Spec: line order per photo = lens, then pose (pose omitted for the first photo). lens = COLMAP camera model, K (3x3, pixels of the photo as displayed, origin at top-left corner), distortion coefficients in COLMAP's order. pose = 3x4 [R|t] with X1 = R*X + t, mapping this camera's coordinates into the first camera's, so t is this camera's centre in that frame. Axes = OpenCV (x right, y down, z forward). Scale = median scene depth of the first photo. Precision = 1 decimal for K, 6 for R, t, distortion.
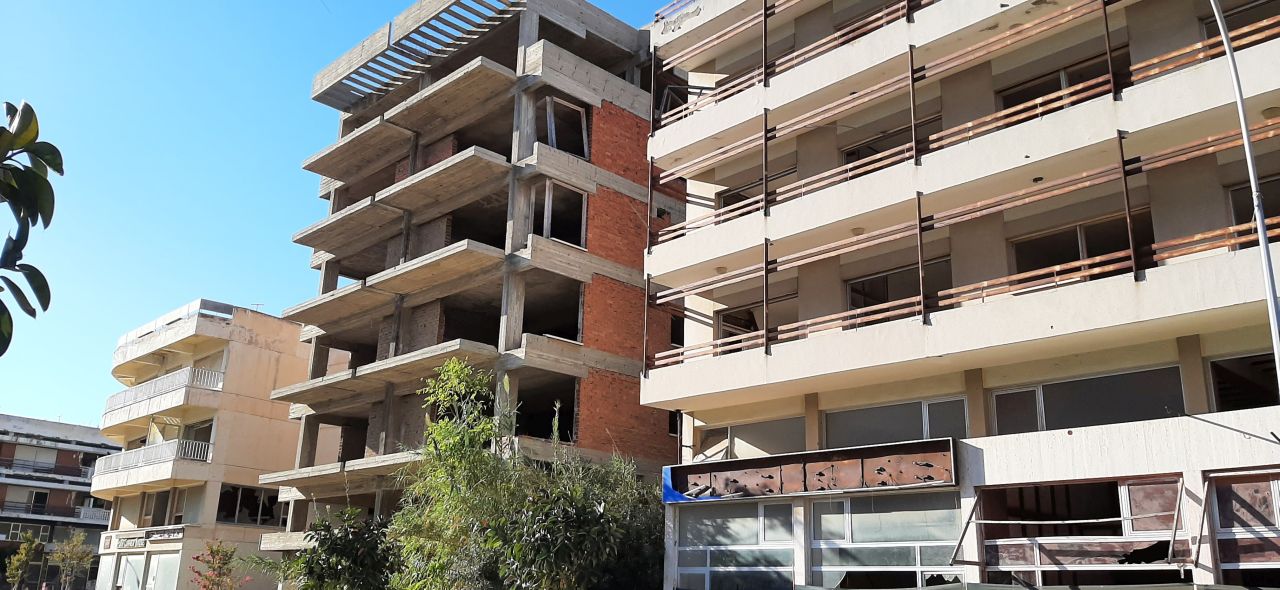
lens RADIAL K [[1007.9, 0, 639.2], [0, 1007.9, 300.0], [0, 0, 1]] dist [0.006222, -0.012669]
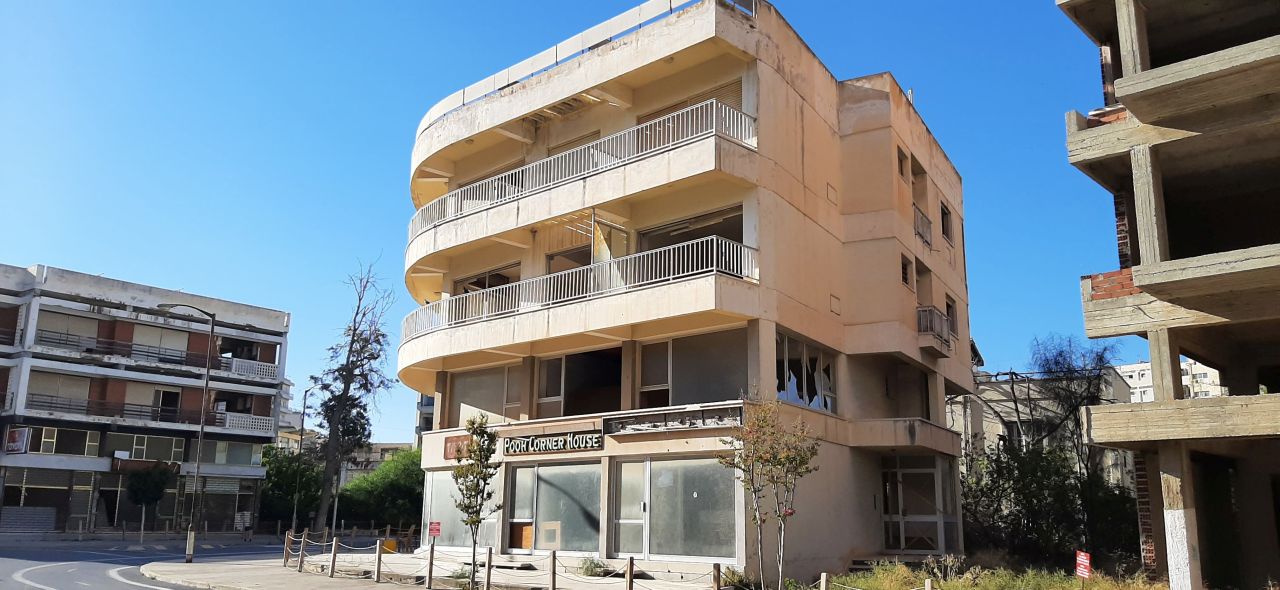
lens RADIAL K [[1007.9, 0, 640.2], [0, 1007.9, 291.5], [0, 0, 1]] dist [0.006222, -0.012669]
pose [[0.998845, -0.009894, 0.047014, -0.304473], [0.006745, 0.997752, 0.066671, 0.077522], [-0.047568, -0.066277, 0.996667, 0.290593]]
